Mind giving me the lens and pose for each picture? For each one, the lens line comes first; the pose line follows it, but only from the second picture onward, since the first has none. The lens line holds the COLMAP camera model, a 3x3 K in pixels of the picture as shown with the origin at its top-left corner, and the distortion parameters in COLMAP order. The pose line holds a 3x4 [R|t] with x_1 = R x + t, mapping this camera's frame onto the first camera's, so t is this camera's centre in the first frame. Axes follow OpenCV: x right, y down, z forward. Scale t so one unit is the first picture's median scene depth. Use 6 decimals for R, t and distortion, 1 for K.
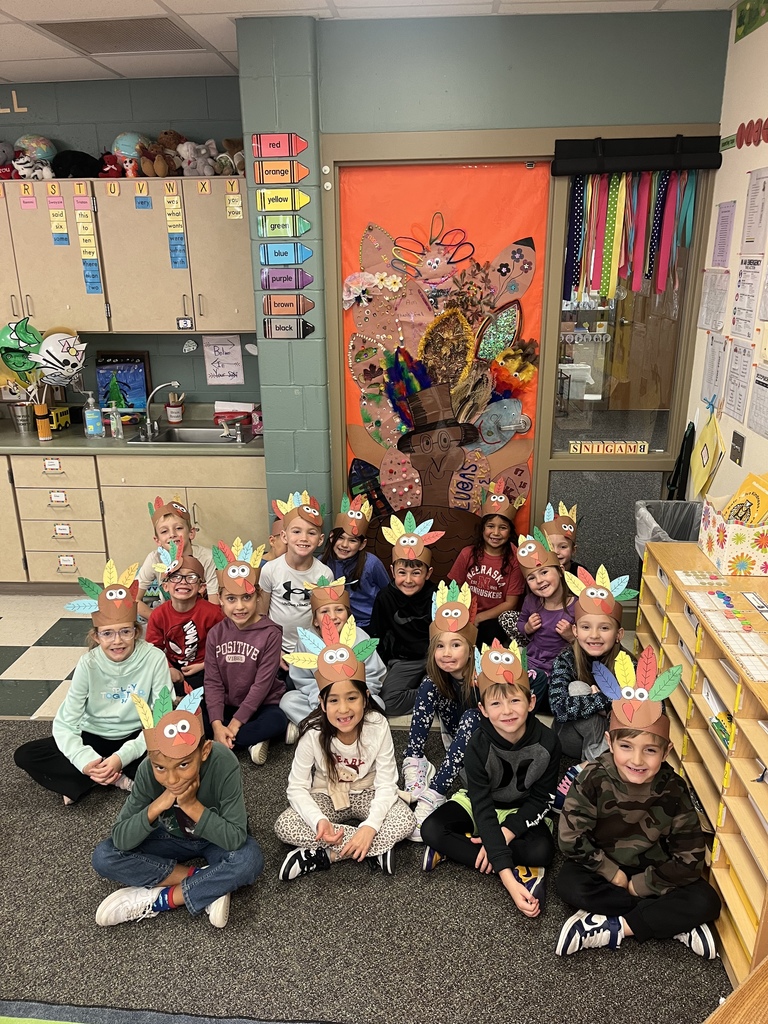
lens RADIAL K [[773.1, 0, 384.5], [0, 773.1, 512.8], [0, 0, 1]] dist [-0.004834, -0.003246]
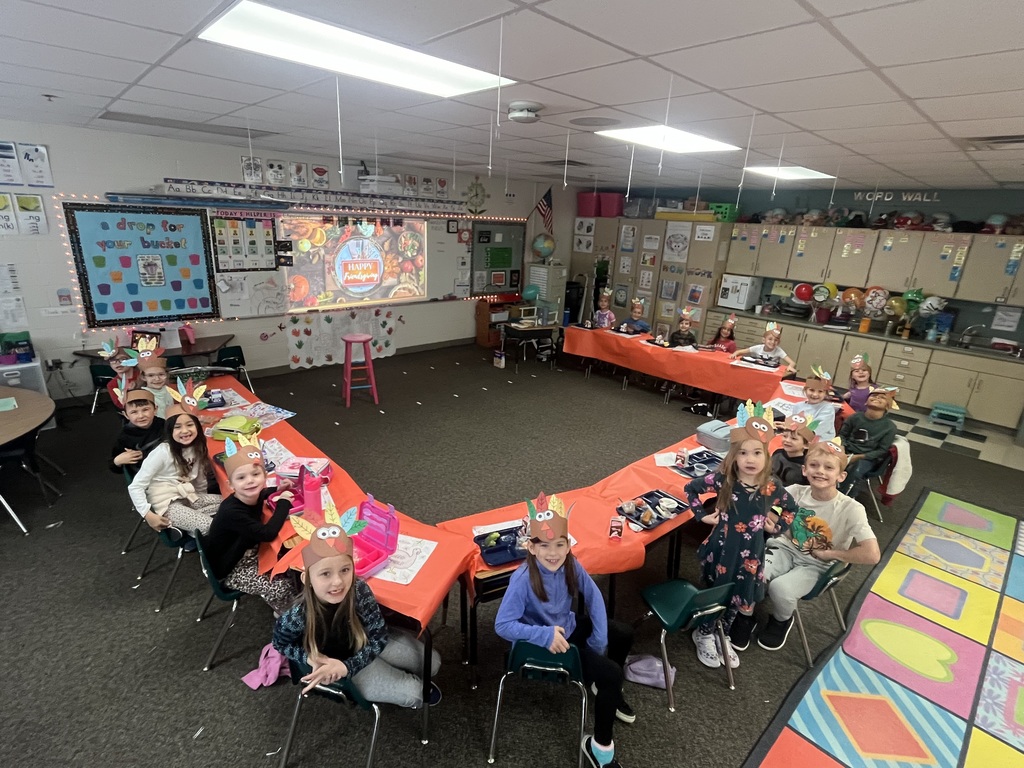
lens RADIAL K [[506.2, 0, 510.9], [0, 506.2, 385.1], [0, 0, 1]] dist [0.002216, 0.000556]
pose [[0.728056, 0.254835, -0.636391, -0.302163], [-0.269390, 0.960009, 0.076230, 0.259968], [0.630368, 0.115938, 0.767590, -0.985098]]
